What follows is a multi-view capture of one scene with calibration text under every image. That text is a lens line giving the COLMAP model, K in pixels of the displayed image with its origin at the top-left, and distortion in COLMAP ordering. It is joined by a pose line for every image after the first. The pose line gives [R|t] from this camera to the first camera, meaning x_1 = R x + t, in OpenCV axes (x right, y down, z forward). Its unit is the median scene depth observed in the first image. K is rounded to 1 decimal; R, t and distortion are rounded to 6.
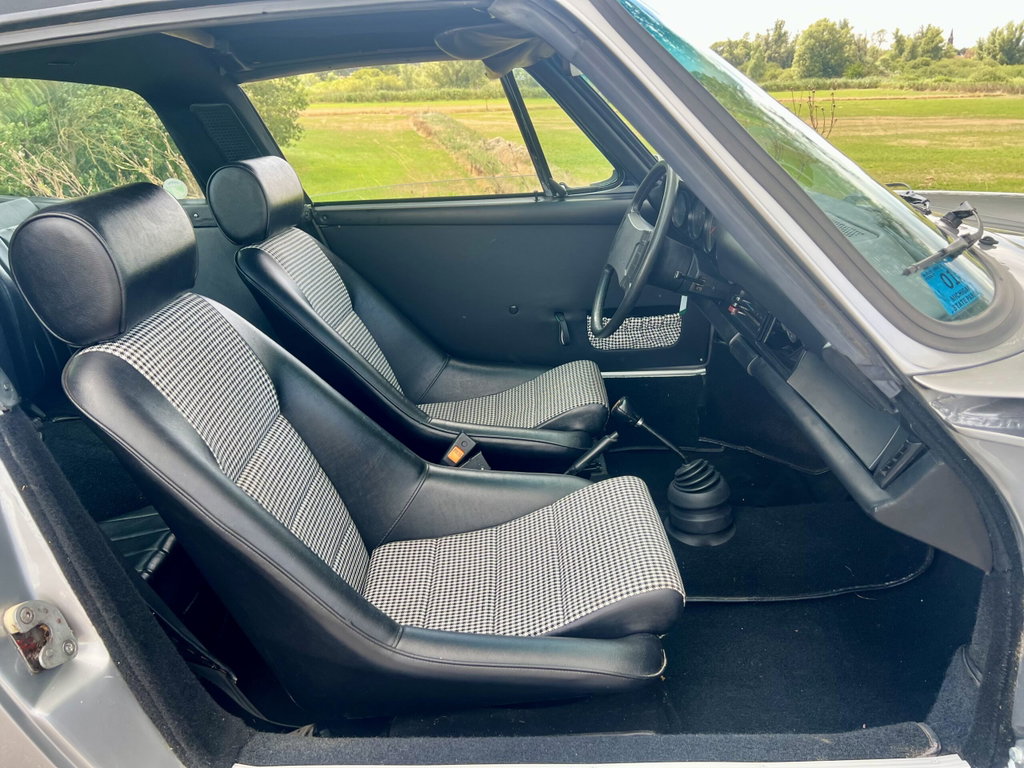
lens RADIAL K [[773.8, 0, 518.4], [0, 773.8, 388.1], [0, 0, 1]] dist [0.036419, -0.049462]
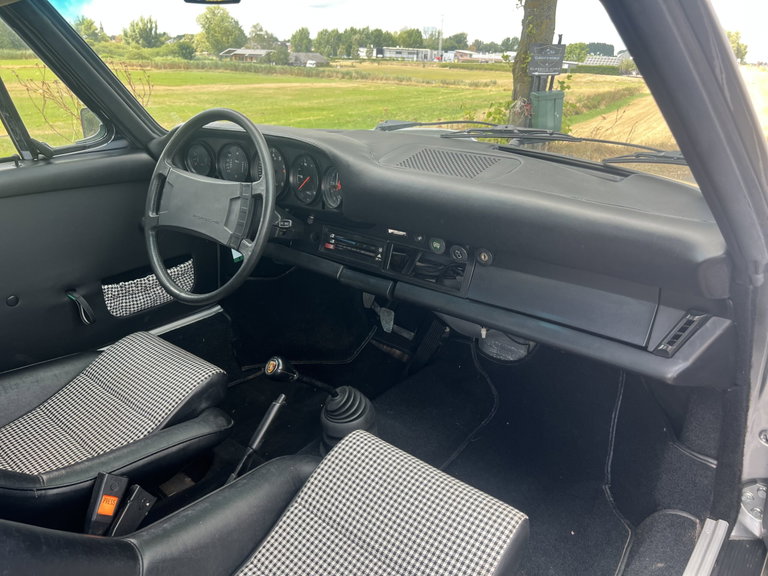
lens RADIAL K [[580.3, 0, 381.2], [0, 580.3, 294.0], [0, 0, 1]] dist [0.036419, -0.049462]
pose [[0.640042, -0.264298, 0.721452, -0.247797], [0.256828, 0.958558, 0.123314, -0.105205], [-0.724145, 0.106363, 0.681397, 0.371513]]
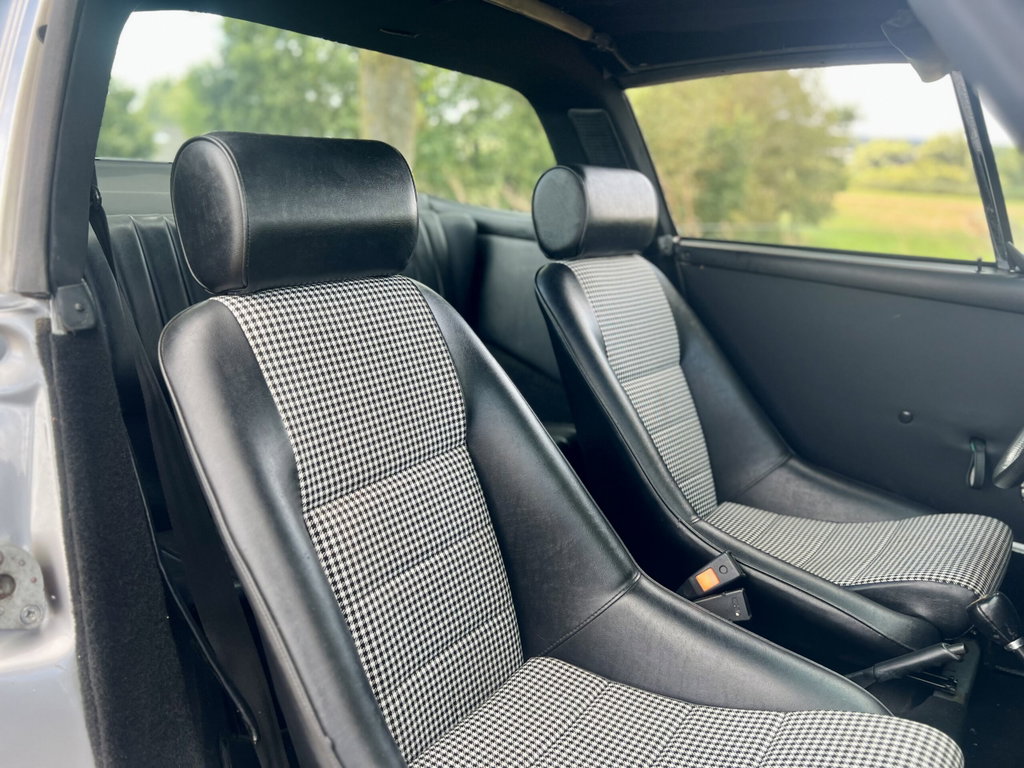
lens RADIAL K [[773.8, 0, 510.9], [0, 773.8, 388.3], [0, 0, 1]] dist [0.036419, -0.049462]
pose [[0.792092, 0.238433, -0.561907, 0.125814], [-0.289453, 0.957190, -0.001865, -0.026104], [0.537408, 0.164123, 0.827198, 0.263662]]
